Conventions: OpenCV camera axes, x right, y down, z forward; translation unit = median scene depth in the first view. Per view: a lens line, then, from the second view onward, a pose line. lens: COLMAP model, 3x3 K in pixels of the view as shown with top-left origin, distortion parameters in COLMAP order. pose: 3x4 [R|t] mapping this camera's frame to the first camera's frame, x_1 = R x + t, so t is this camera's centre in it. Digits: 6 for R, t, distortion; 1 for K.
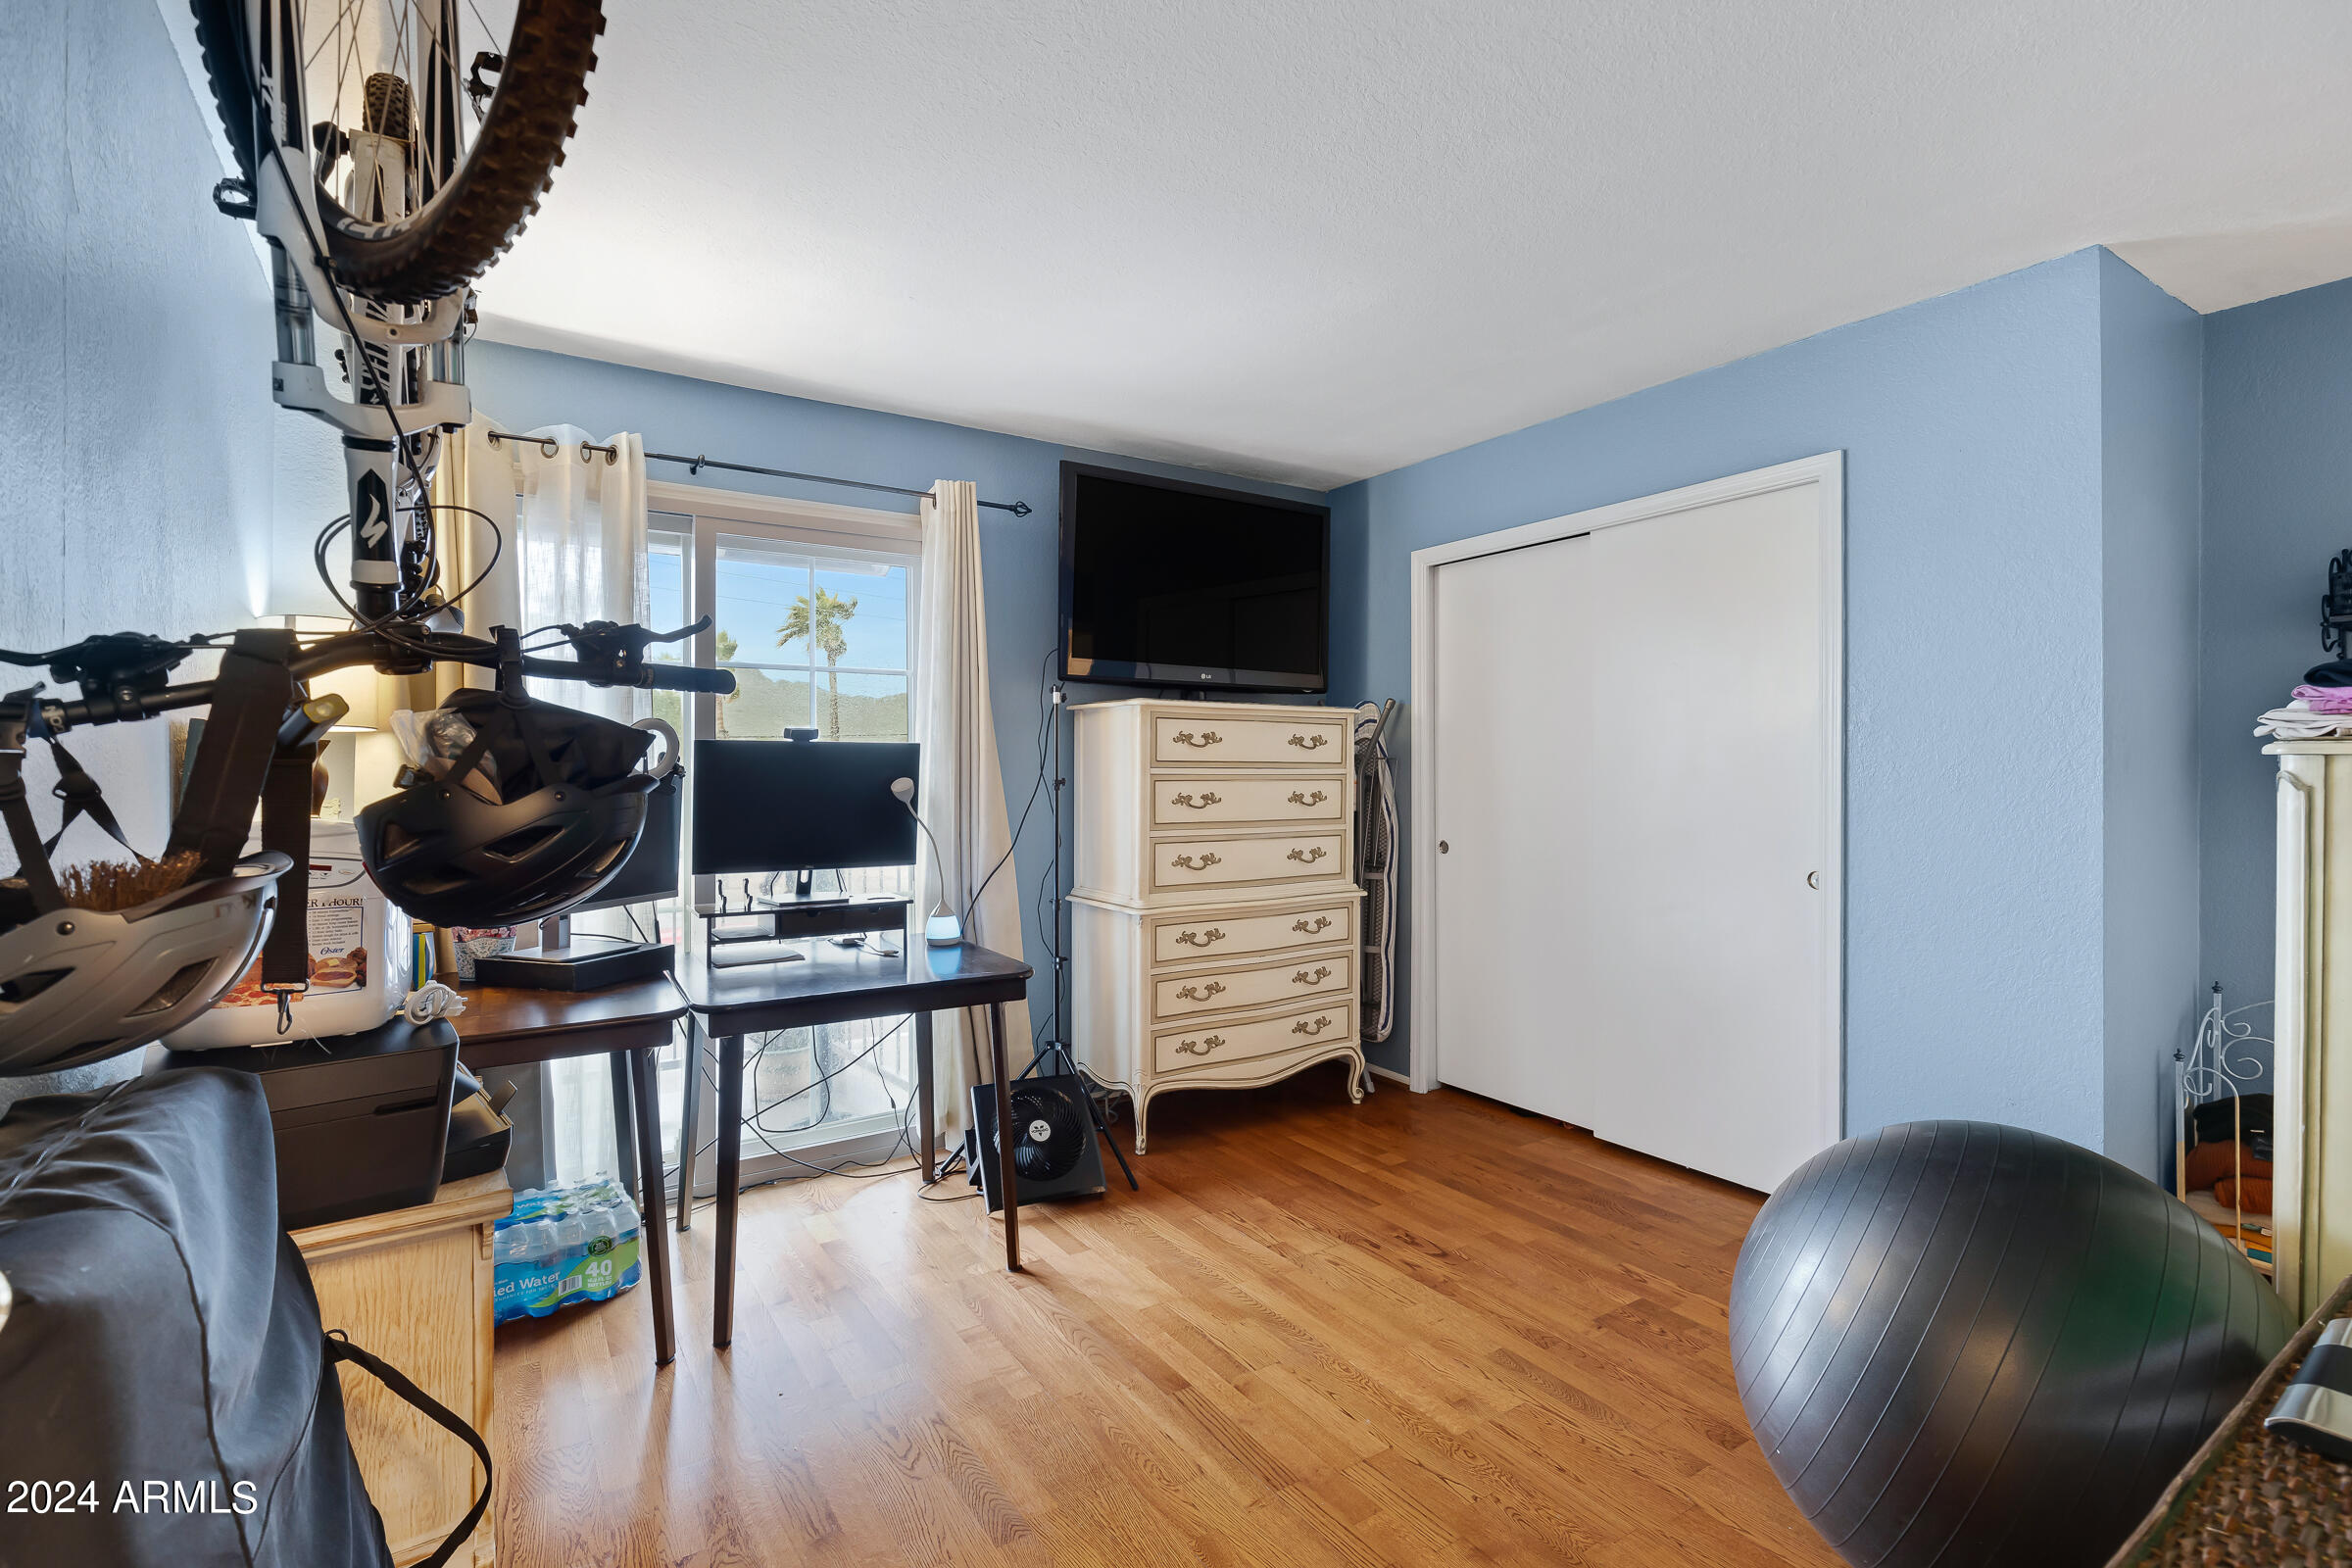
lens RADIAL K [[1065.9, 0, 1167.1], [0, 1065.9, 773.7], [0, 0, 1]] dist [0.010049, -0.002133]
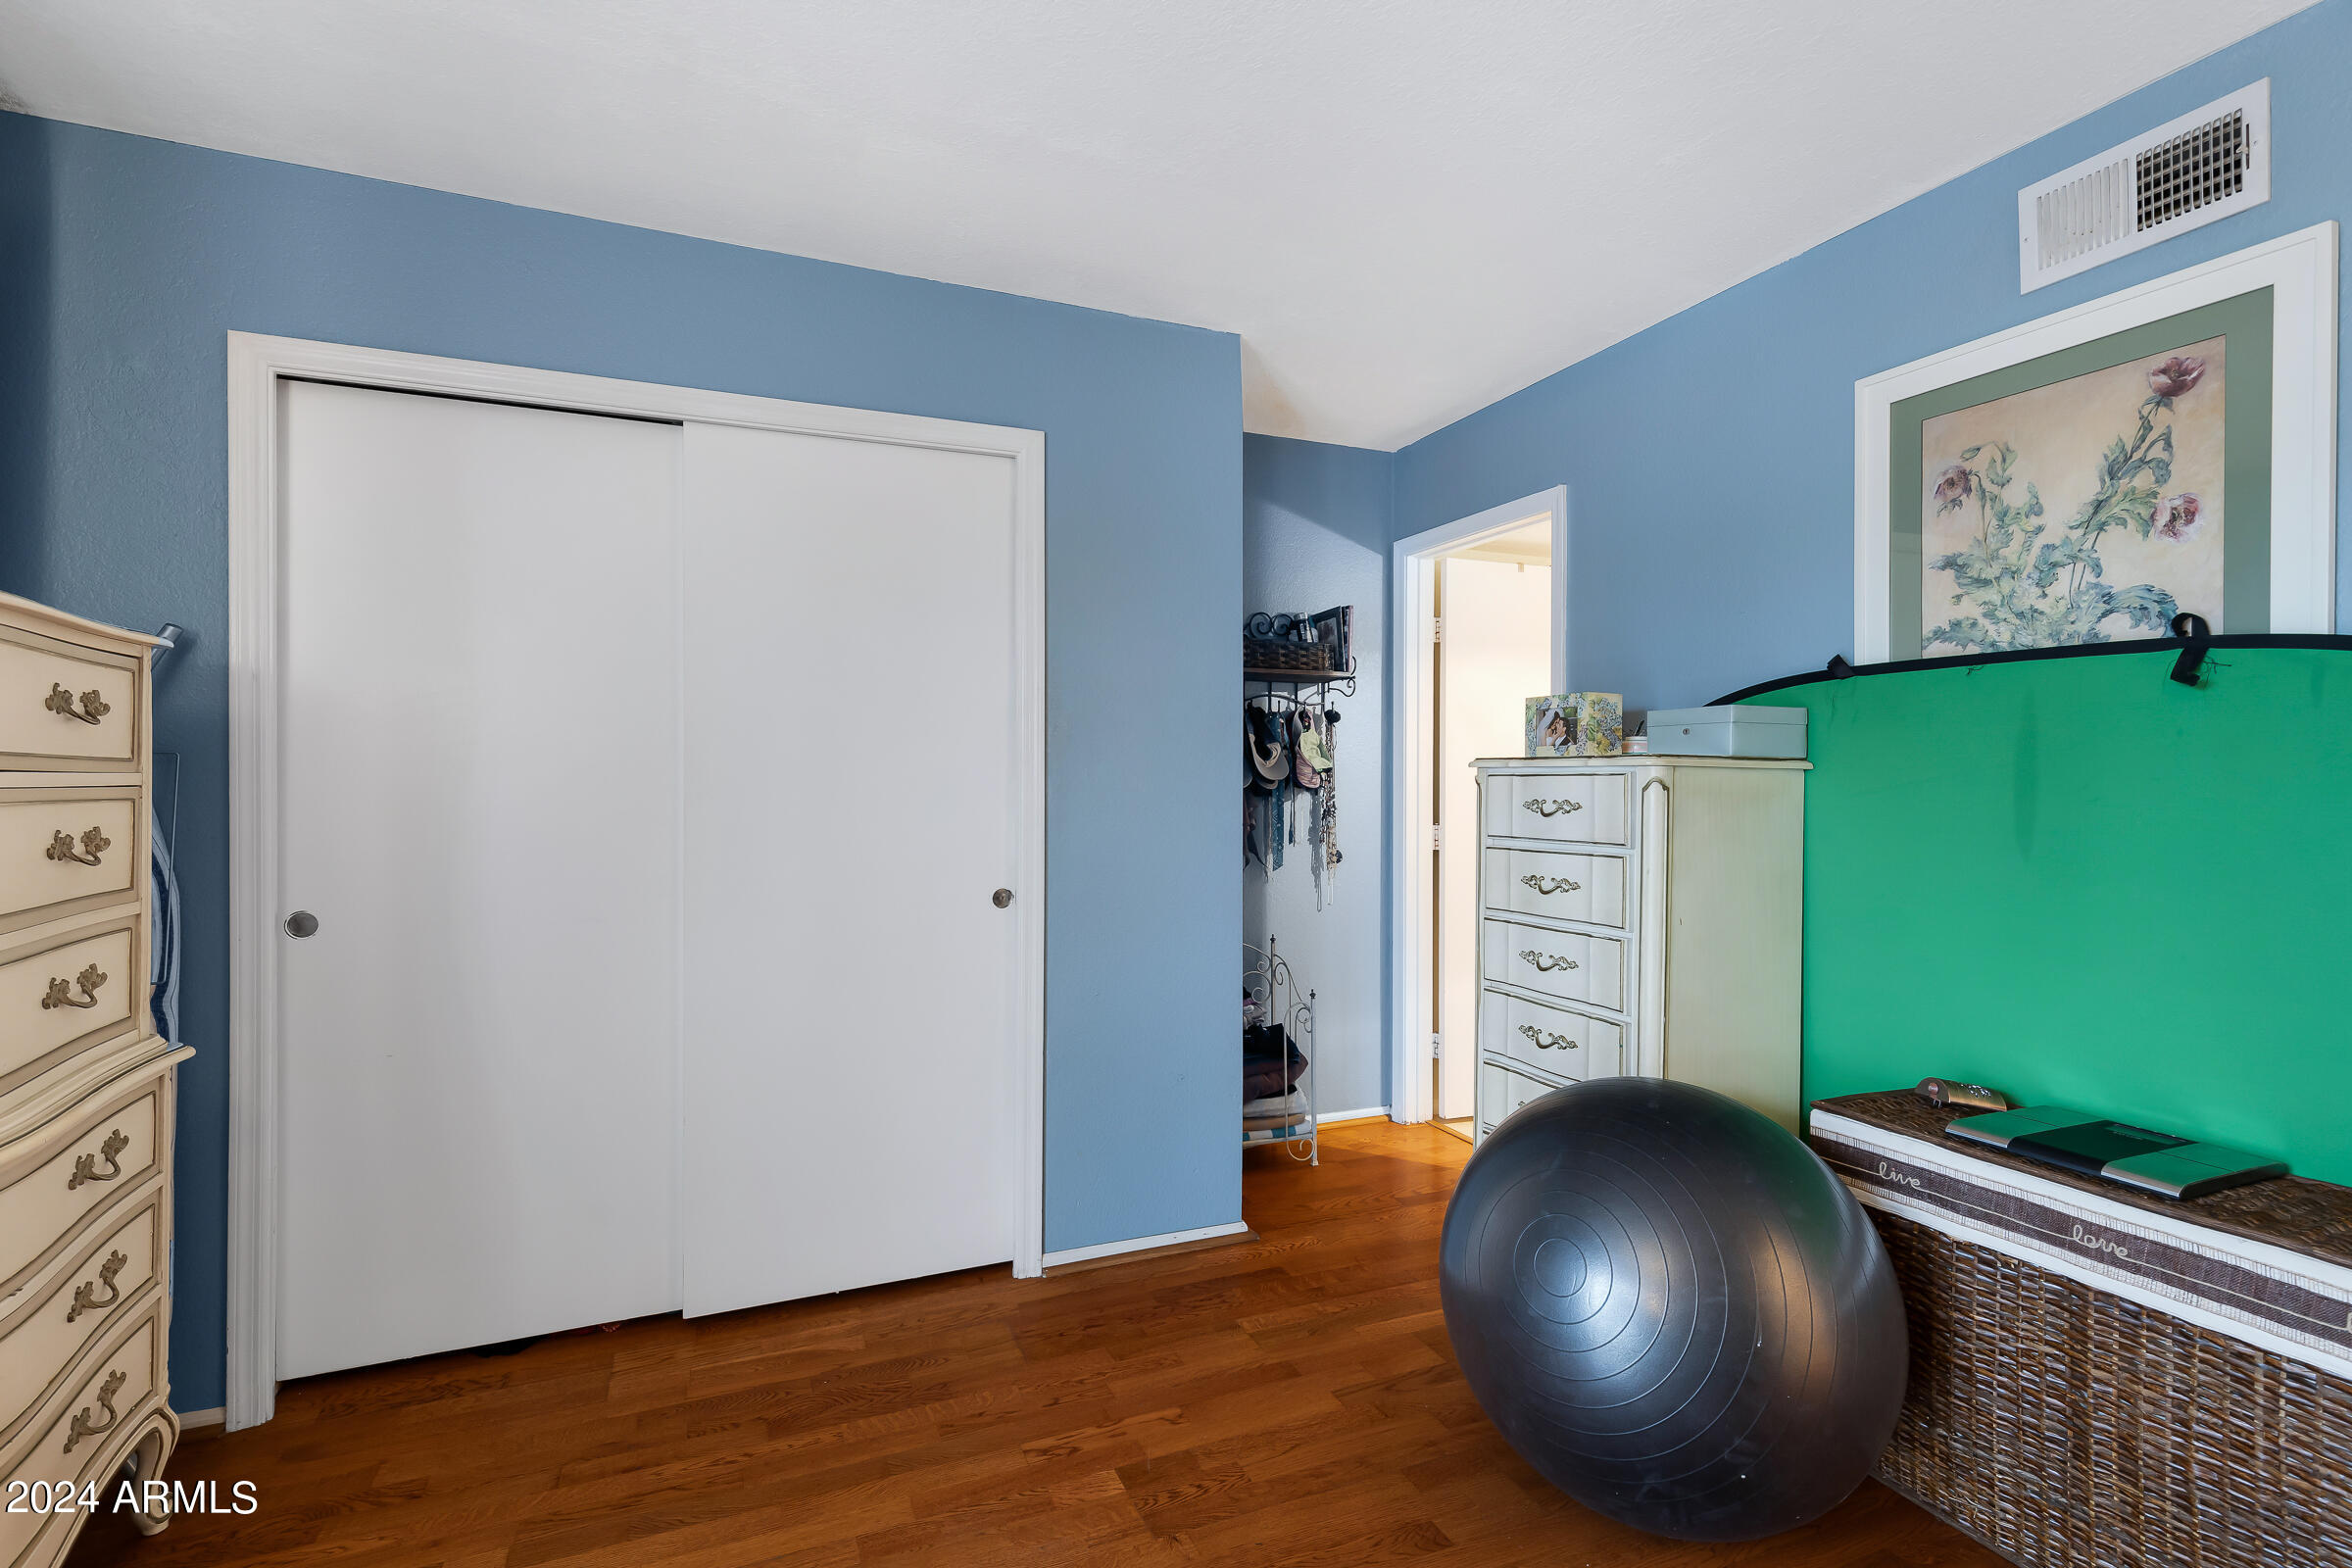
lens RADIAL K [[1065.9, 0, 1171.9], [0, 1065.9, 780.4], [0, 0, 1]] dist [0.010049, -0.002133]
pose [[0.187623, -0.004530, 0.982231, -0.187550], [0.005223, 0.999980, 0.003614, -0.001105], [-0.982227, 0.004452, 0.187642, 0.521421]]
